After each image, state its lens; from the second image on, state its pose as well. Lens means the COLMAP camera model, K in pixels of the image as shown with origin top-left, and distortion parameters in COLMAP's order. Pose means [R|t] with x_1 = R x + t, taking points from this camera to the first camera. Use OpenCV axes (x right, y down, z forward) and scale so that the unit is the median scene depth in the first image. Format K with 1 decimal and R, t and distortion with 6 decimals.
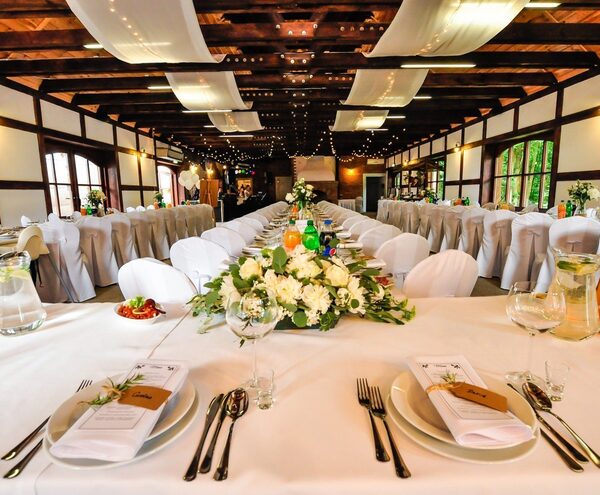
lens RADIAL K [[333.6, 0, 303.3], [0, 333.6, 246.9], [0, 0, 1]] dist [-0.033319, -0.000895]
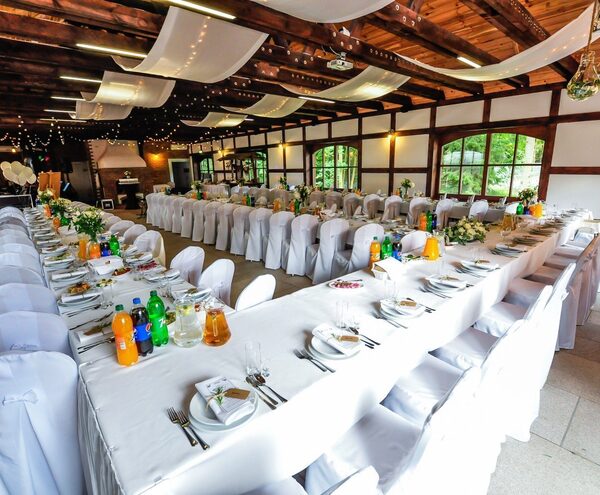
lens RADIAL K [[333.6, 0, 297.6], [0, 333.6, 247.0], [0, 0, 1]] dist [-0.033319, -0.000895]
pose [[0.741925, -0.165168, 0.649820, -0.470590], [0.120813, 0.986252, 0.112743, -0.040402], [-0.659508, -0.005140, 0.751680, -0.057786]]
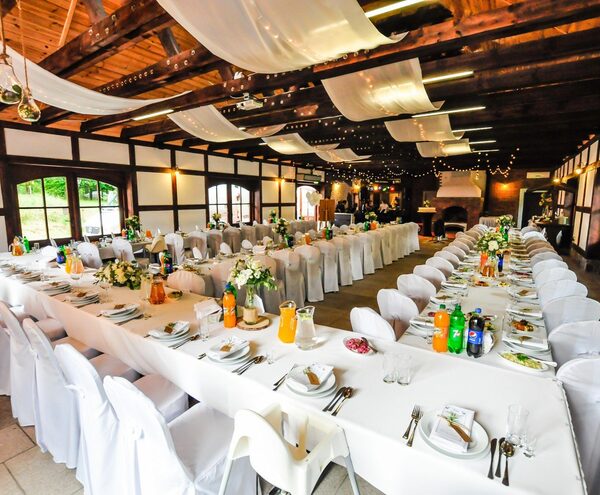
lens RADIAL K [[333.6, 0, 298.6], [0, 333.6, 246.3], [0, 0, 1]] dist [-0.033319, -0.000895]
pose [[0.818604, 0.100028, -0.565582, 0.418945], [-0.105925, 0.994119, 0.022505, -0.052730], [0.564507, 0.041487, 0.824385, -0.095272]]
